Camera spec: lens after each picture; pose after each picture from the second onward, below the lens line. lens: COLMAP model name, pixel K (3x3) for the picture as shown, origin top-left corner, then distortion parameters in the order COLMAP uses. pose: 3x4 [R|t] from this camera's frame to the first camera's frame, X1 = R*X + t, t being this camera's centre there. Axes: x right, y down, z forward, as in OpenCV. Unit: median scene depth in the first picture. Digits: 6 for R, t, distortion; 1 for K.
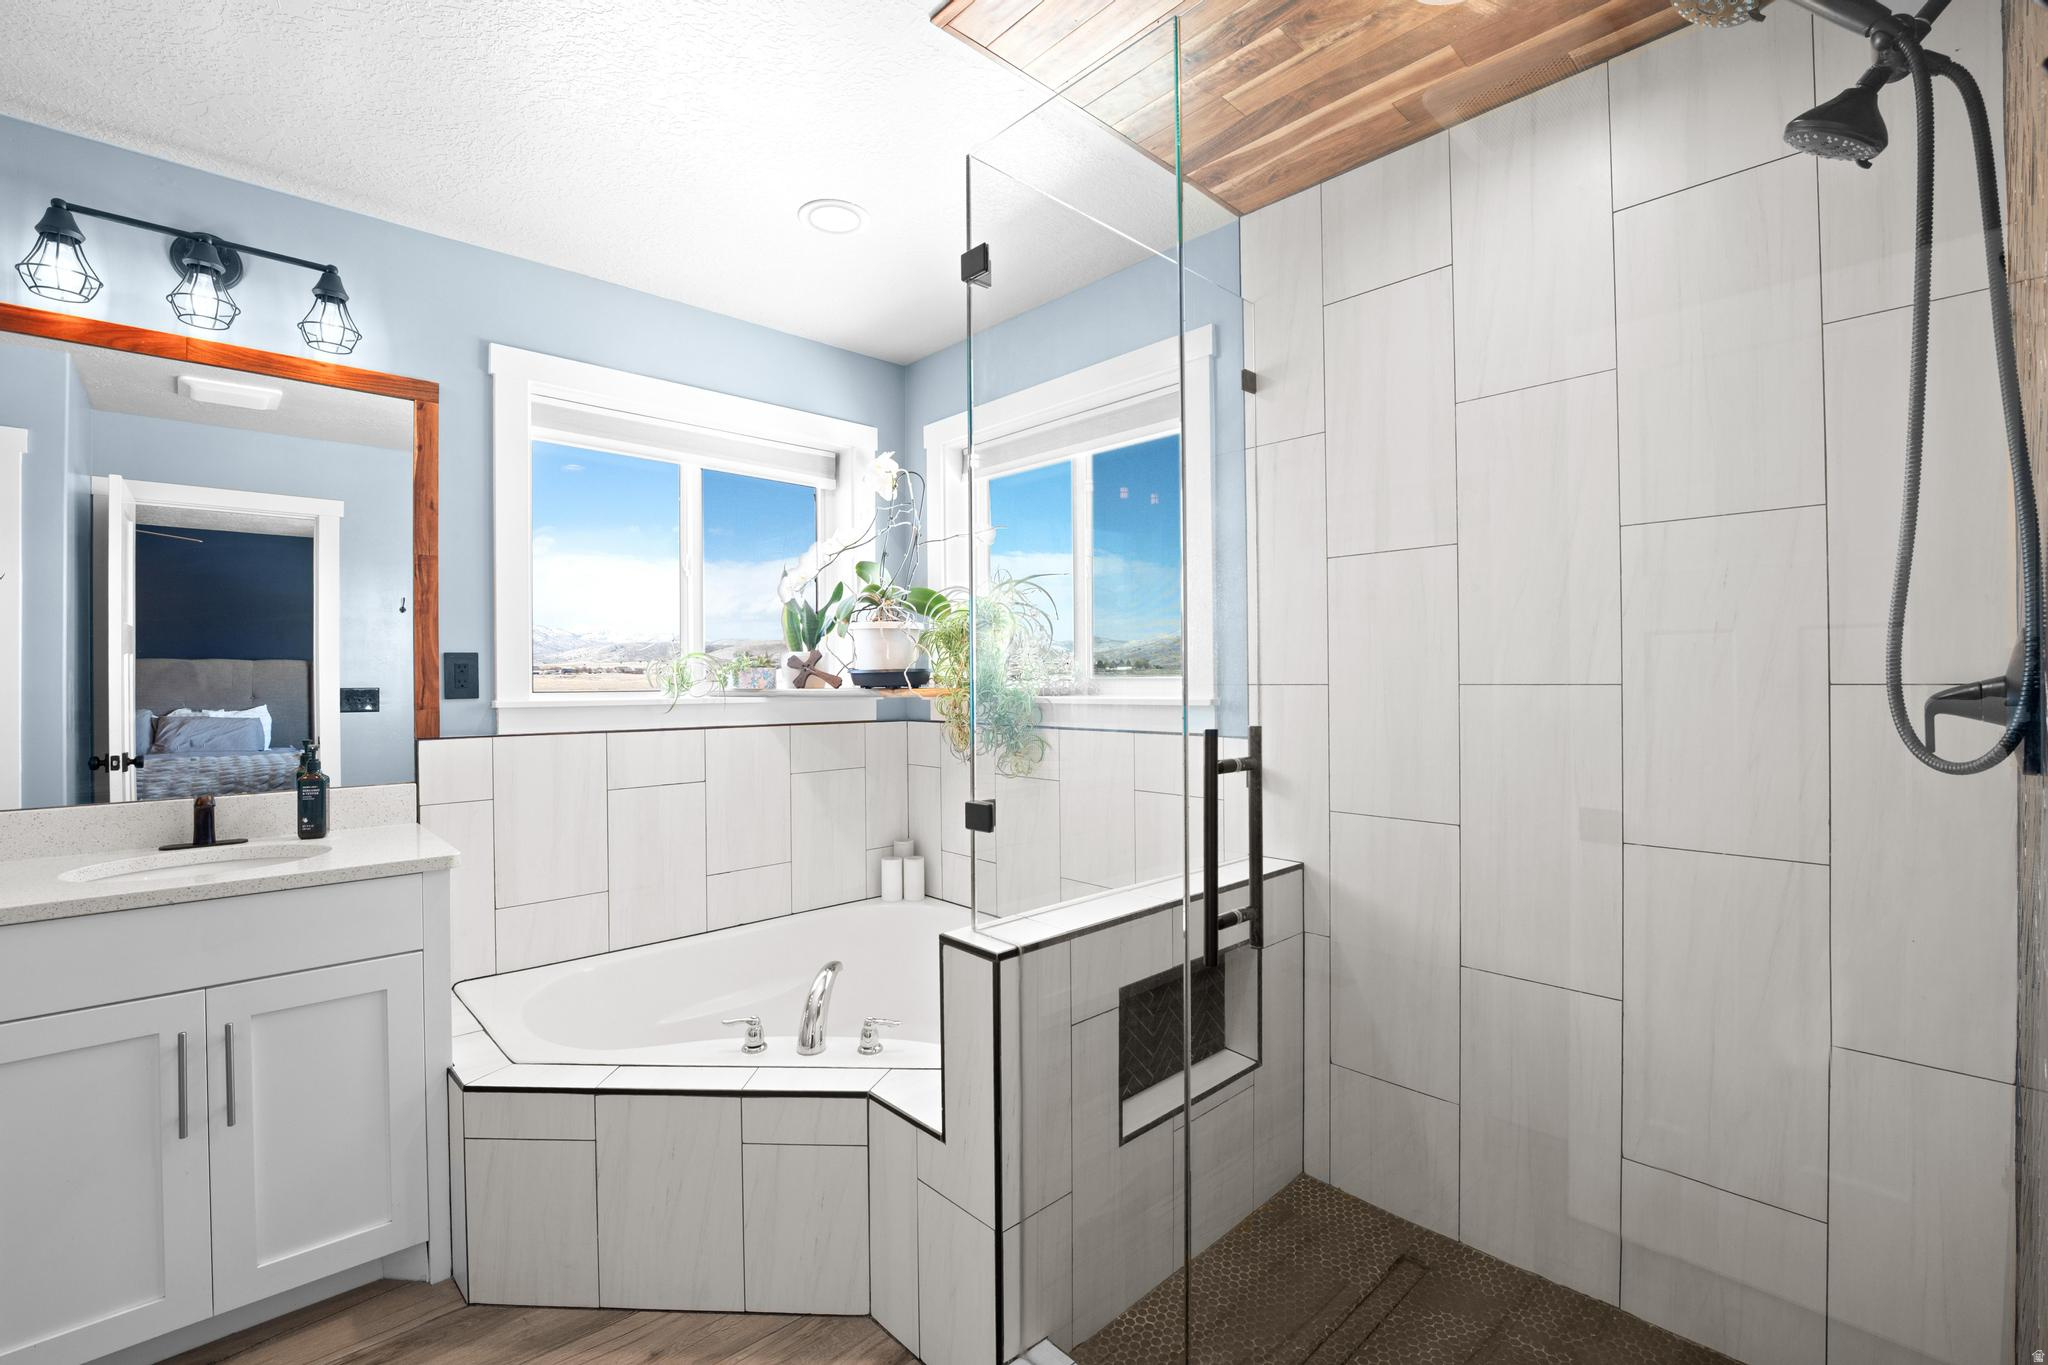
lens RADIAL K [[864.2, 0, 1024.0], [0, 864.2, 682.5], [0, 0, 1]] dist [0.000104, 0.000026]
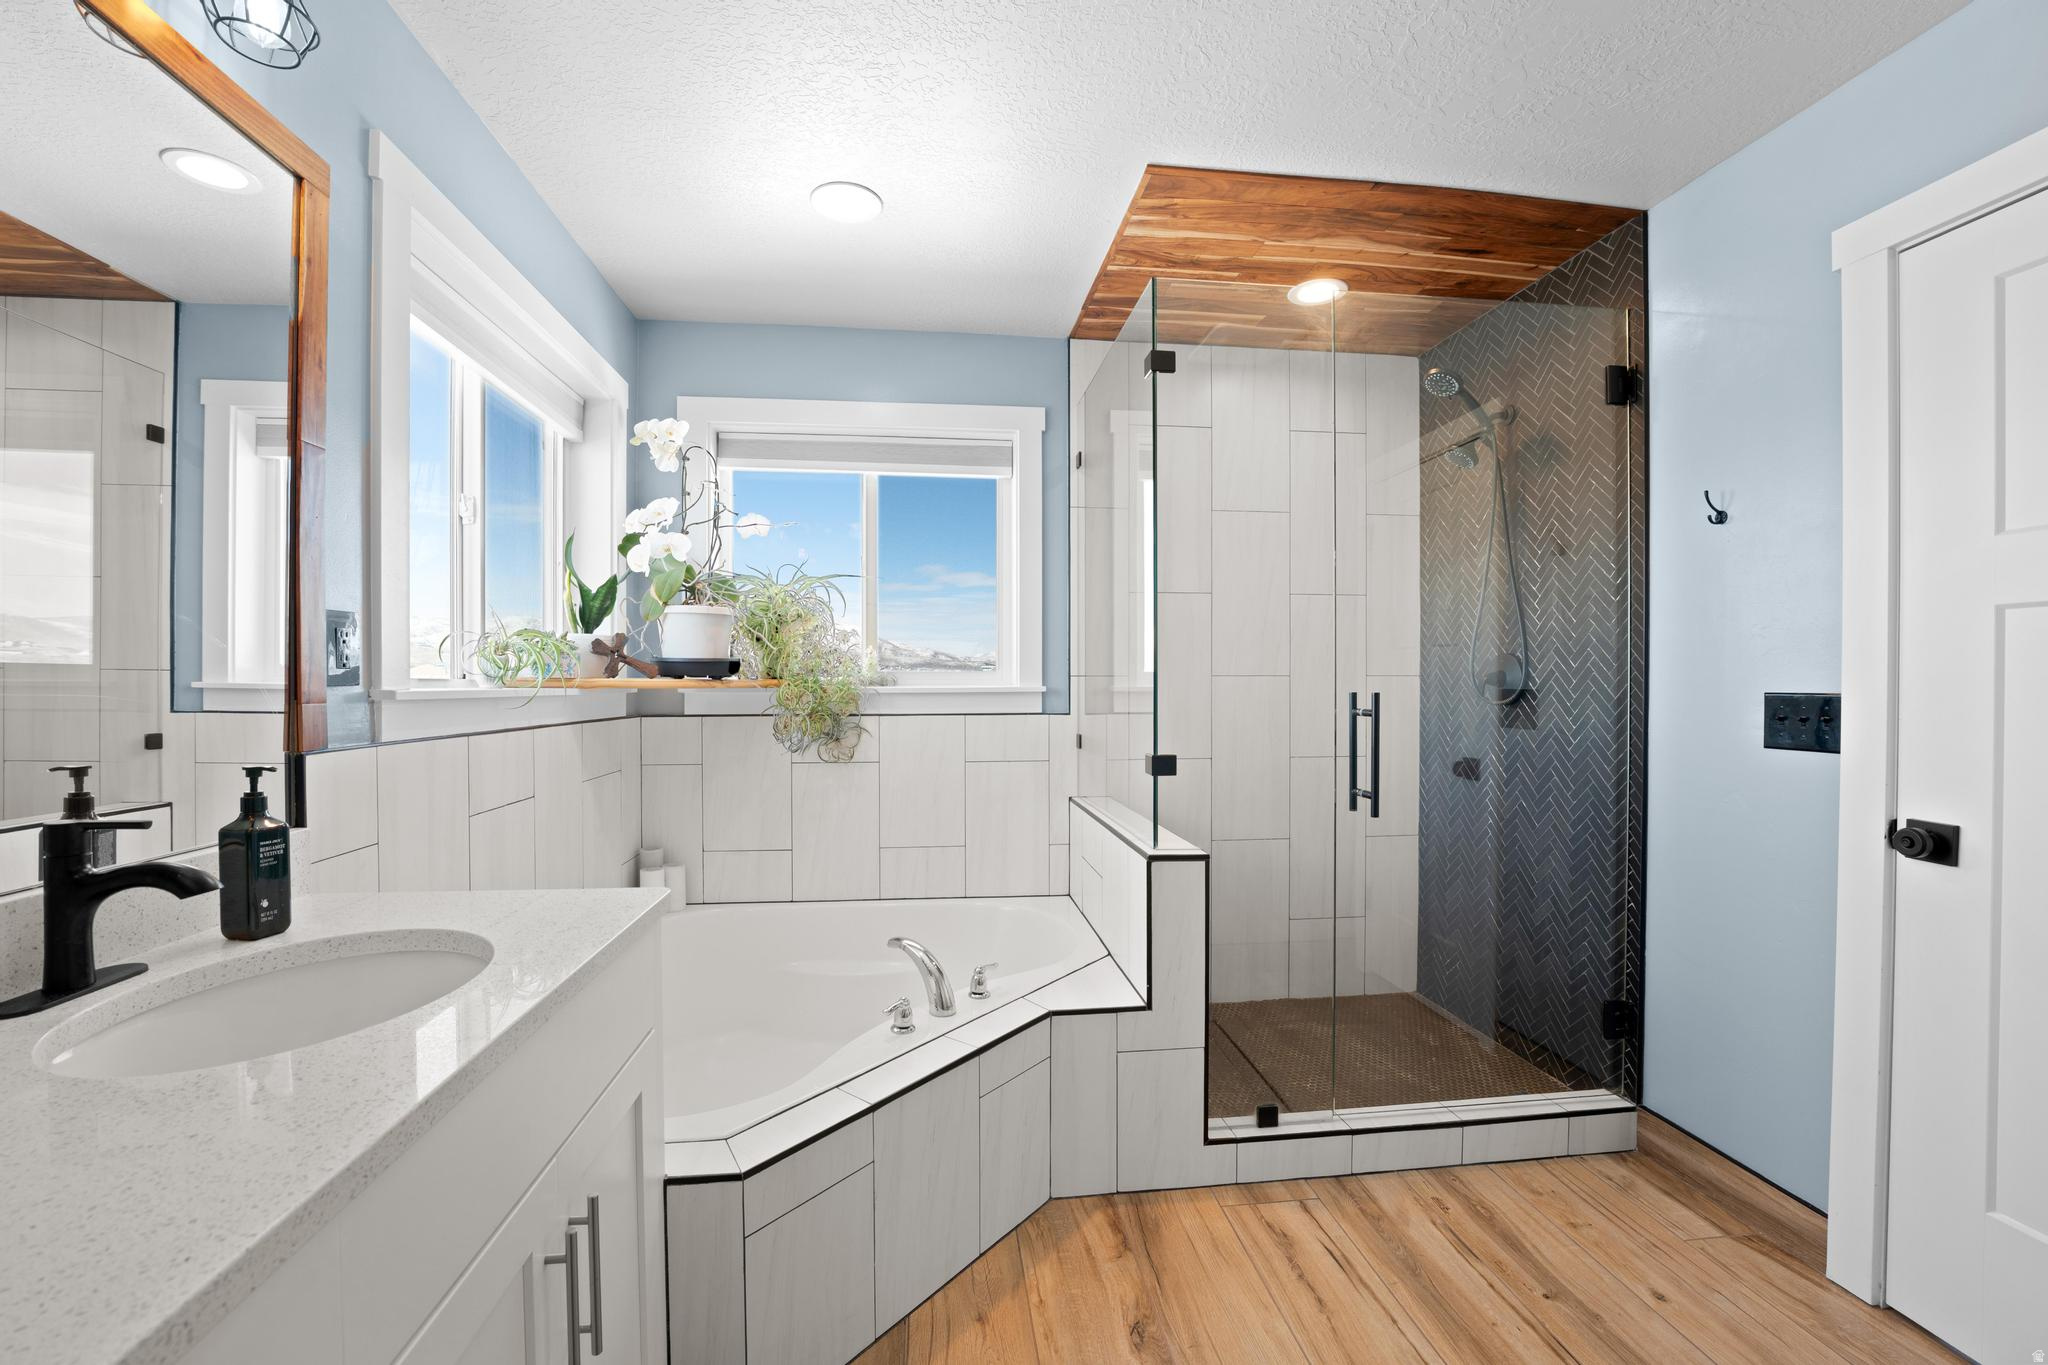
lens RADIAL K [[814.6, 0, 1017.6], [0, 814.6, 683.1], [0, 0, 1]] dist [-0.000655, 0.000263]
pose [[0.607453, 0.003188, 0.794349, -0.804771], [0.001617, 0.999985, -0.005250, 0.020797], [-0.794354, 0.004473, 0.607438, 0.258906]]
